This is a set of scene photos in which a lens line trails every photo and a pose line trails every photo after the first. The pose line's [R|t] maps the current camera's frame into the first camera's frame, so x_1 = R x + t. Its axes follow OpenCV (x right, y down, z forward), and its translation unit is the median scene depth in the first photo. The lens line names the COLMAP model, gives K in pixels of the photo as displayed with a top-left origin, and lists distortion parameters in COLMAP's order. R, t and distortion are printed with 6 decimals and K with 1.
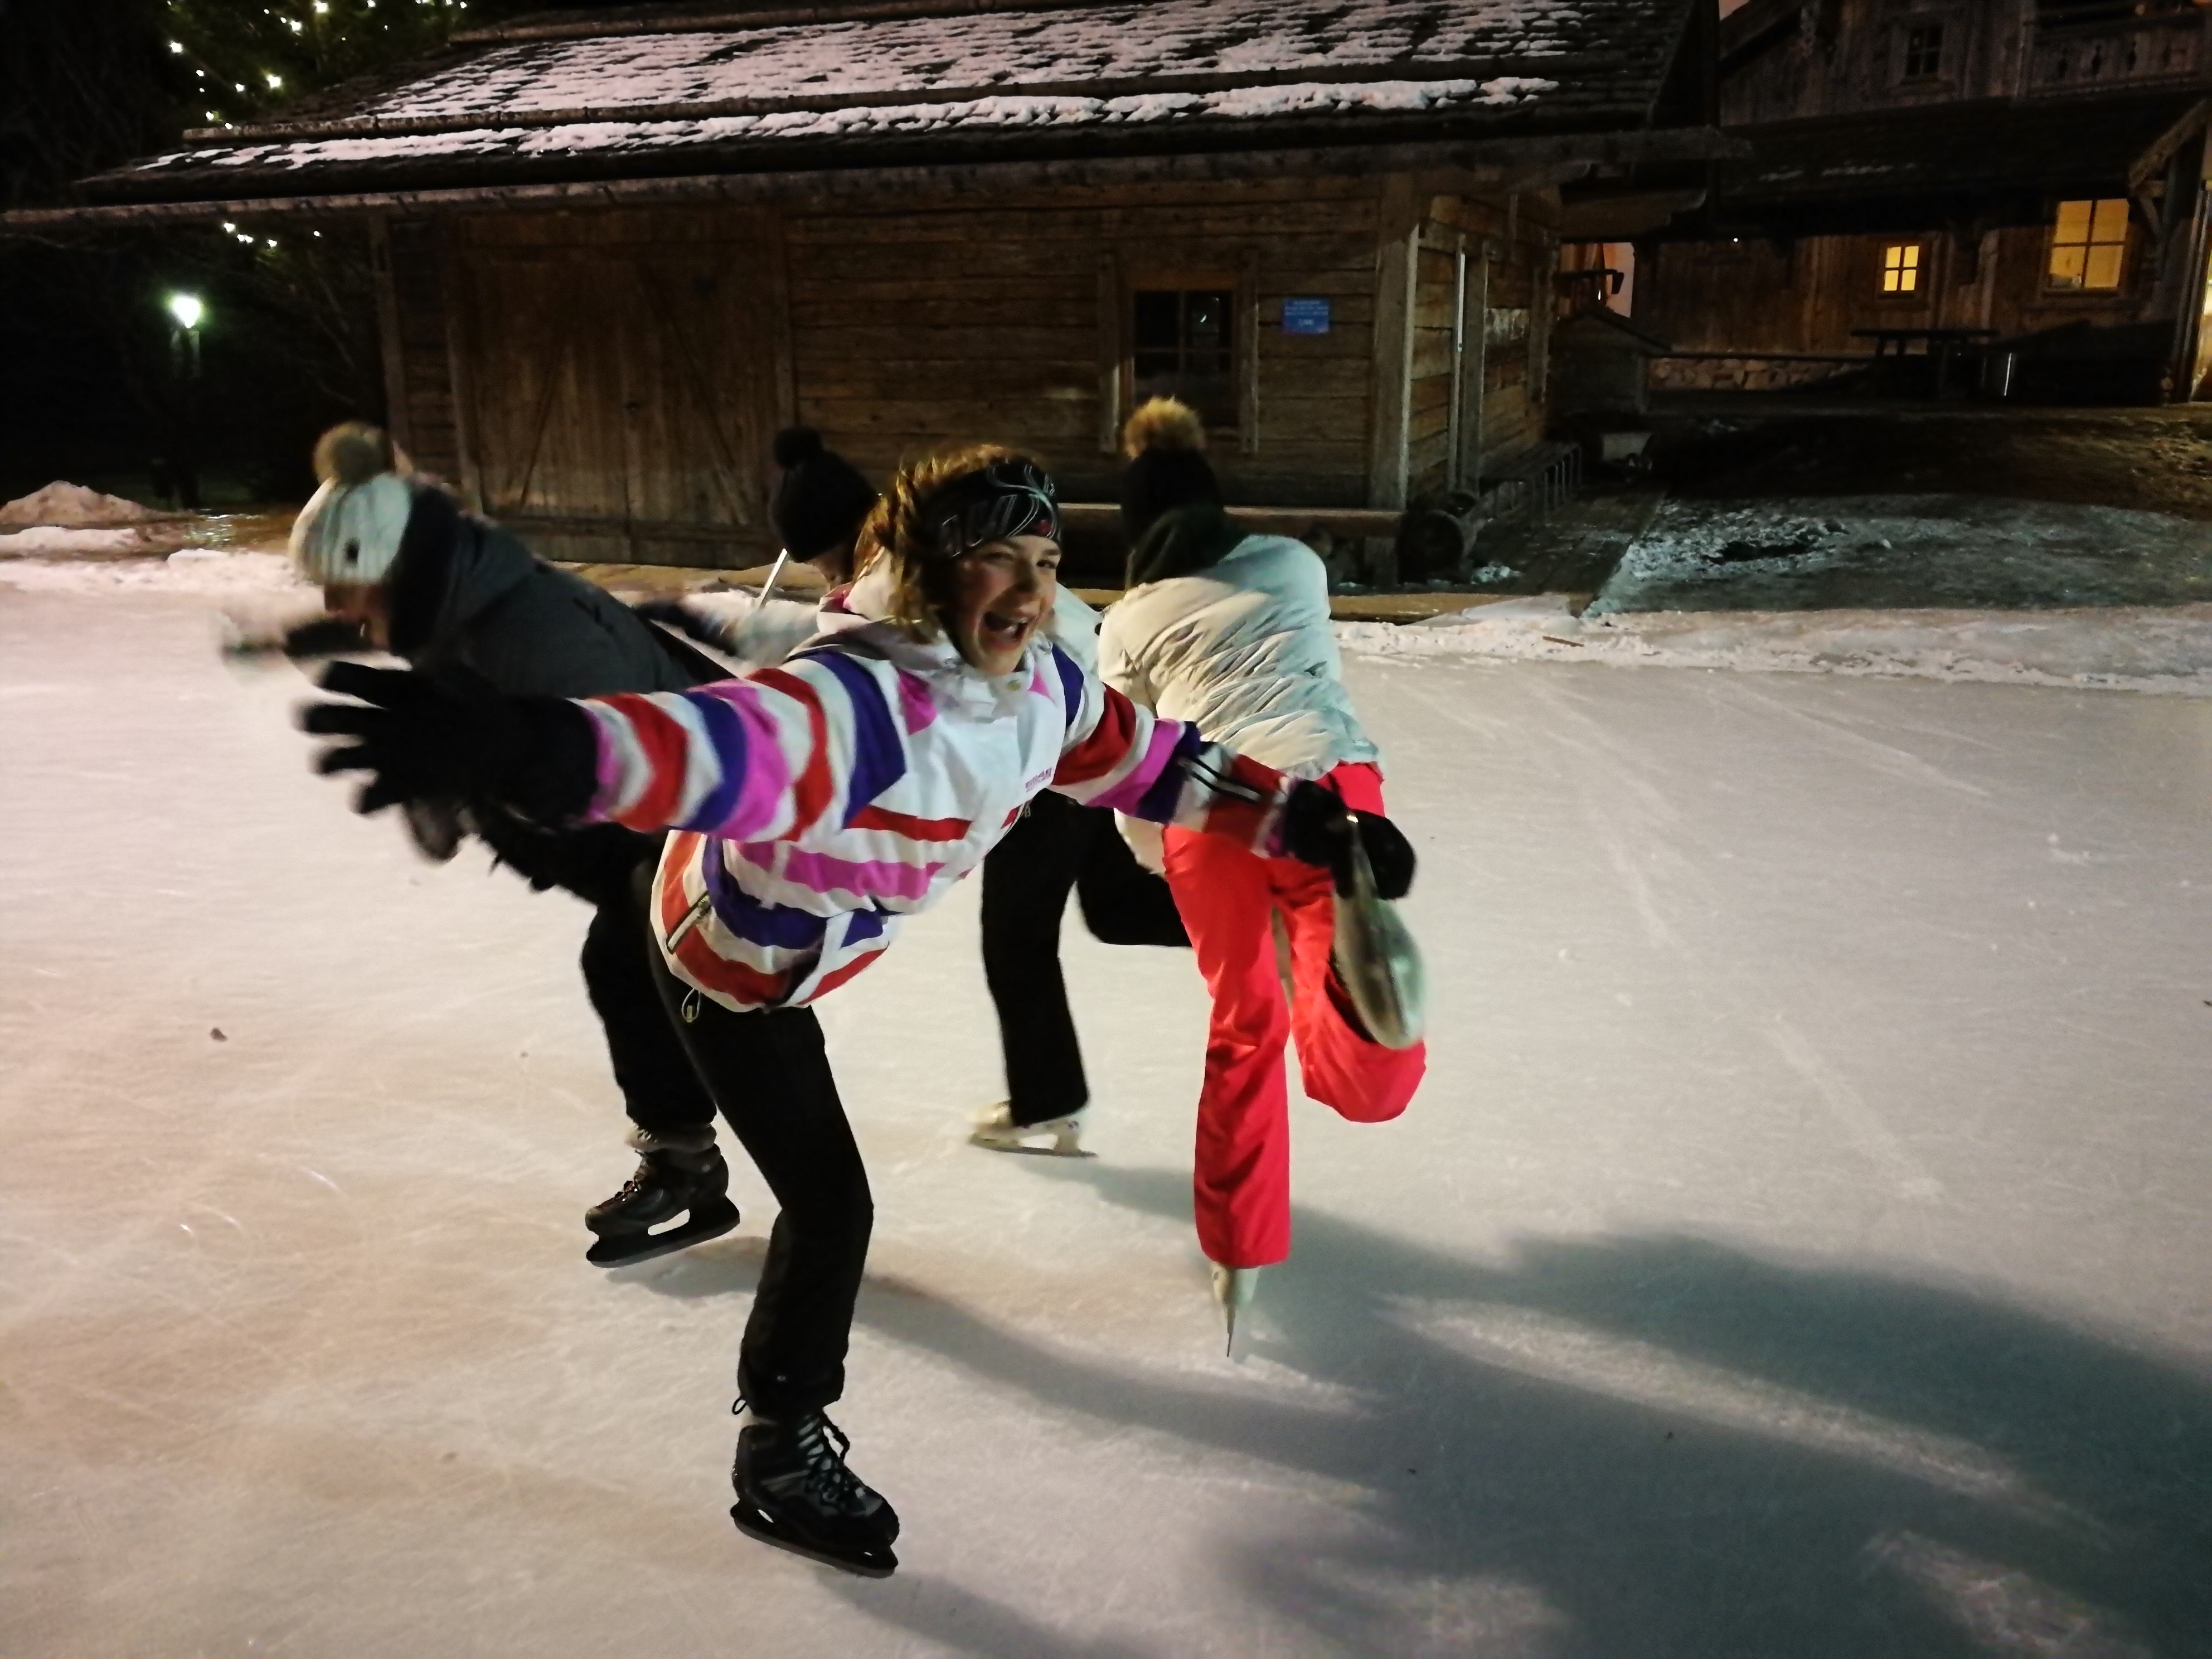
lens RADIAL K [[1825.9, 0, 1102.6], [0, 1825.9, 801.9], [0, 0, 1]] dist [0.043605, -0.037979]
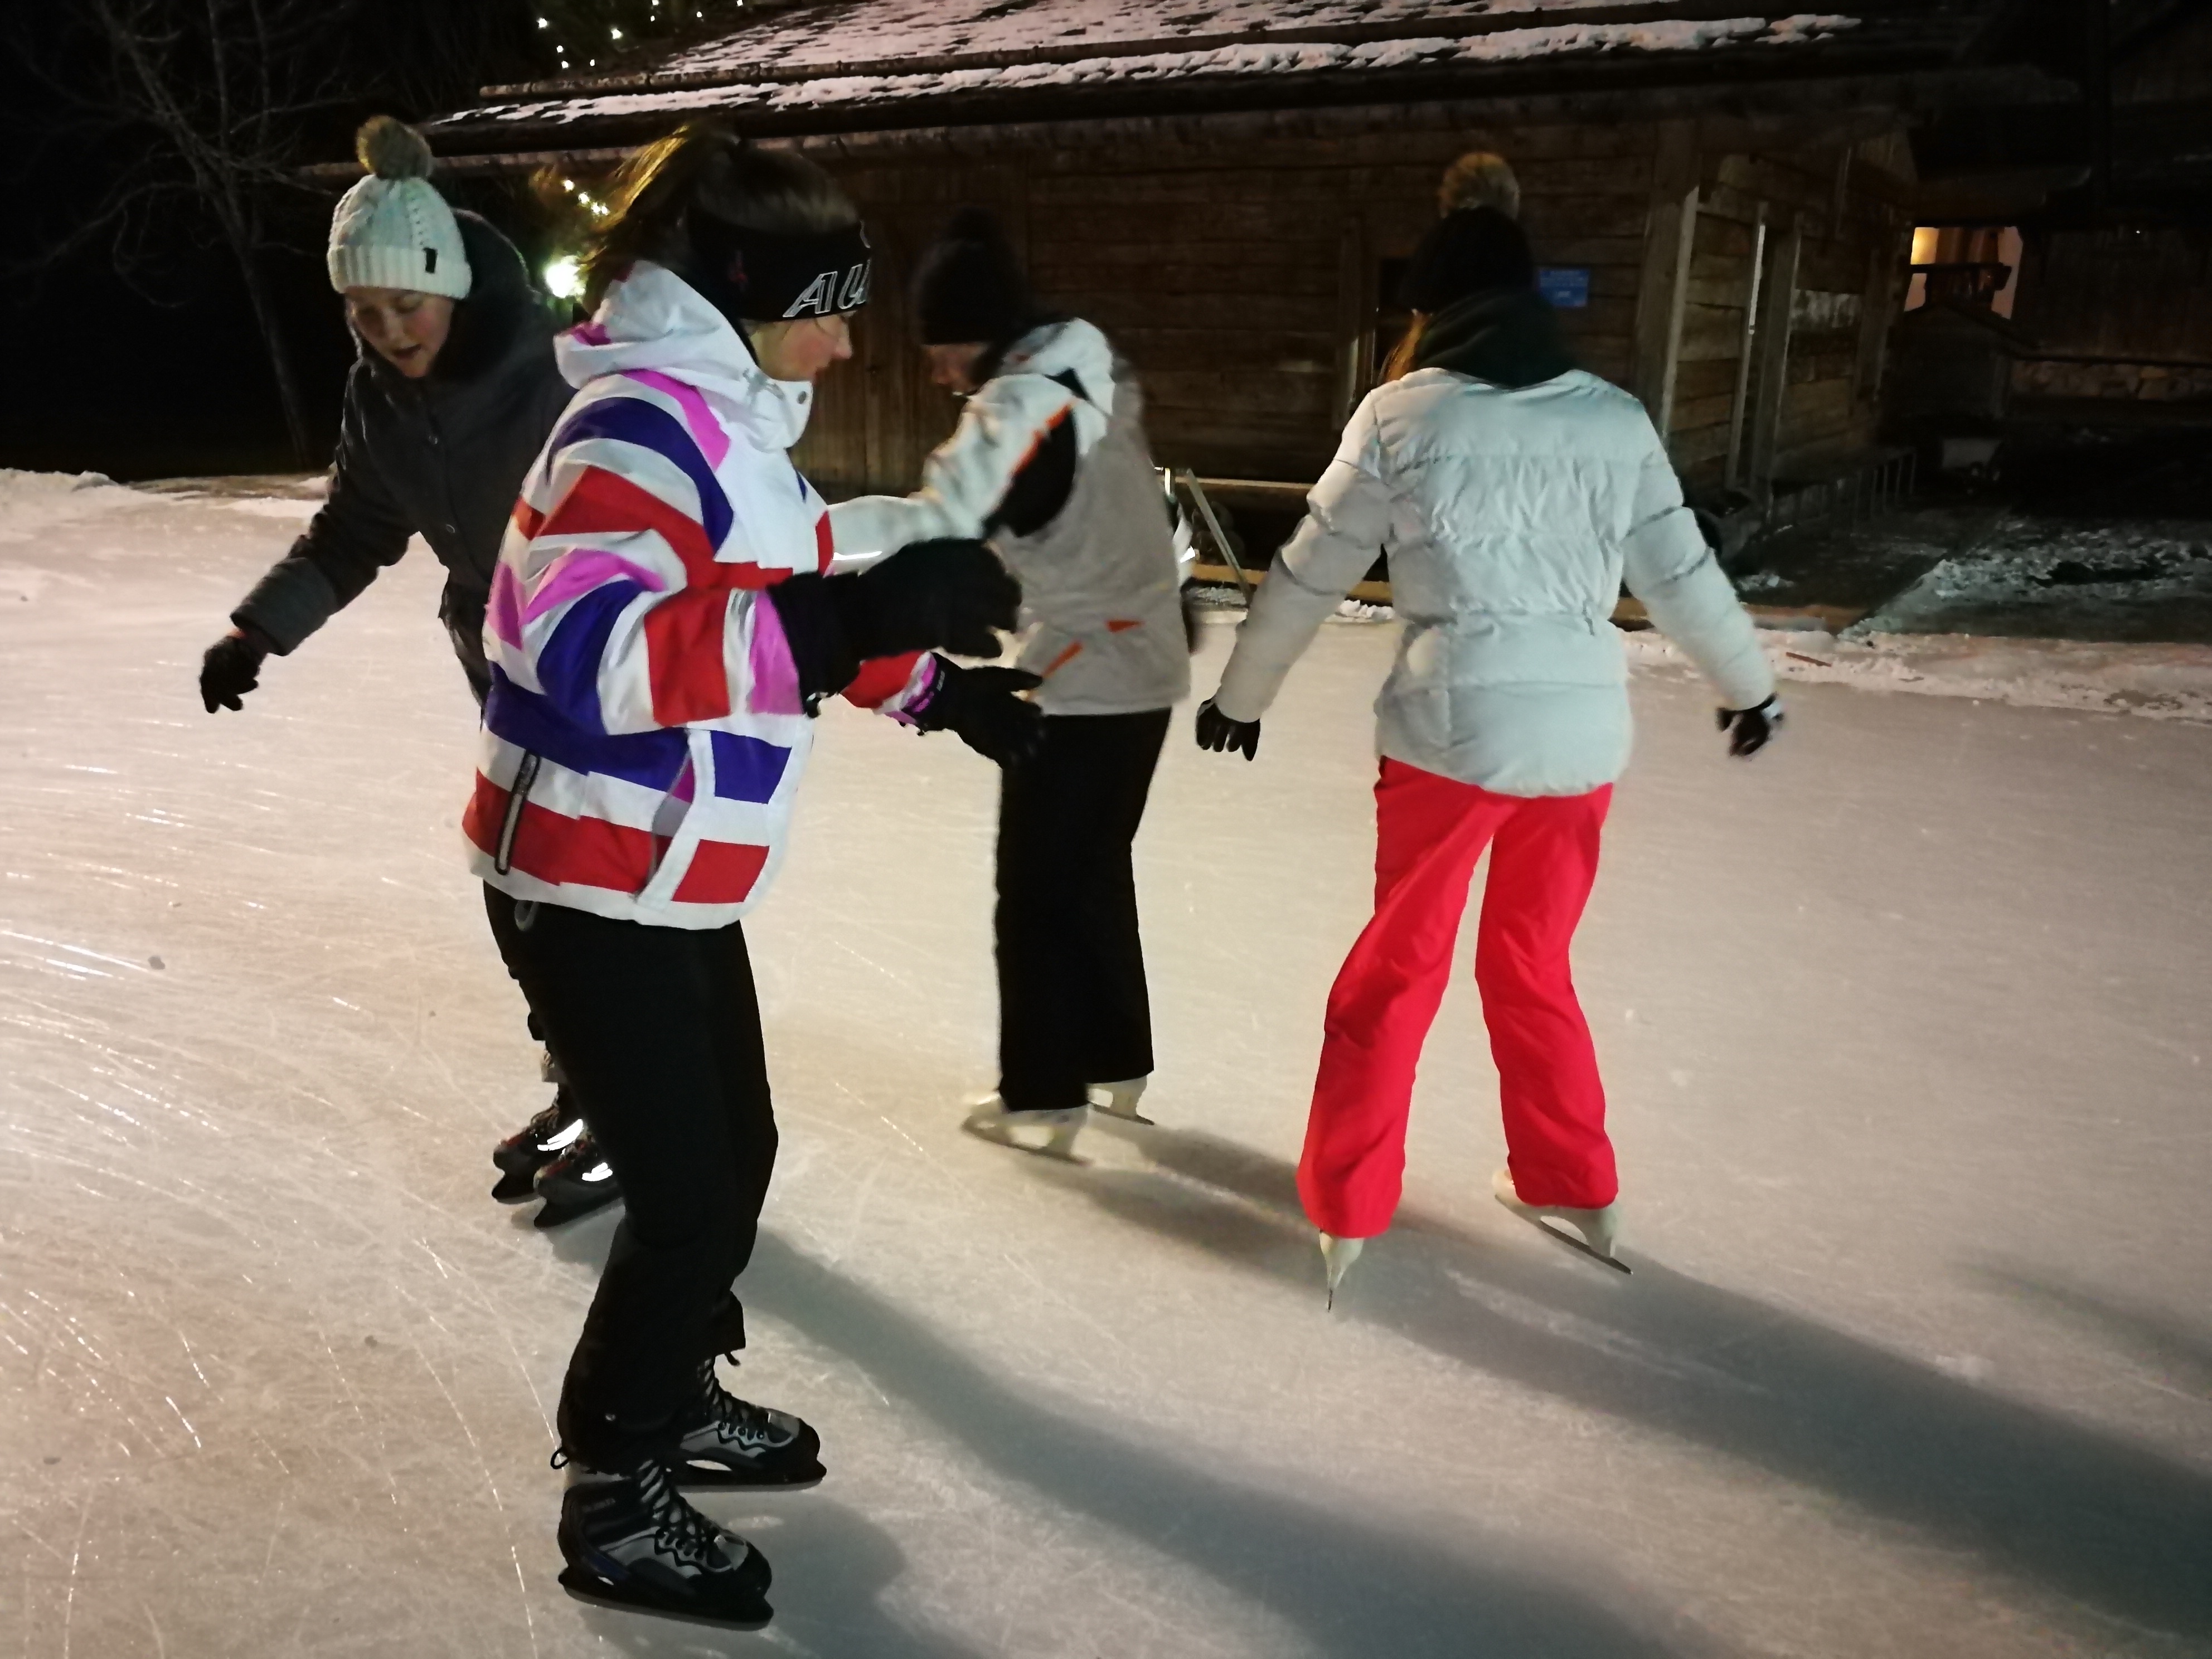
lens RADIAL K [[1790.4, 0, 1114.1], [0, 1790.4, 844.8], [0, 0, 1]] dist [0.043180, -0.040653]
pose [[0.978981, 0.080404, -0.187433, 0.079091], [-0.075283, 0.996572, 0.034290, -0.002517], [0.189548, -0.019459, 0.981679, 0.069176]]
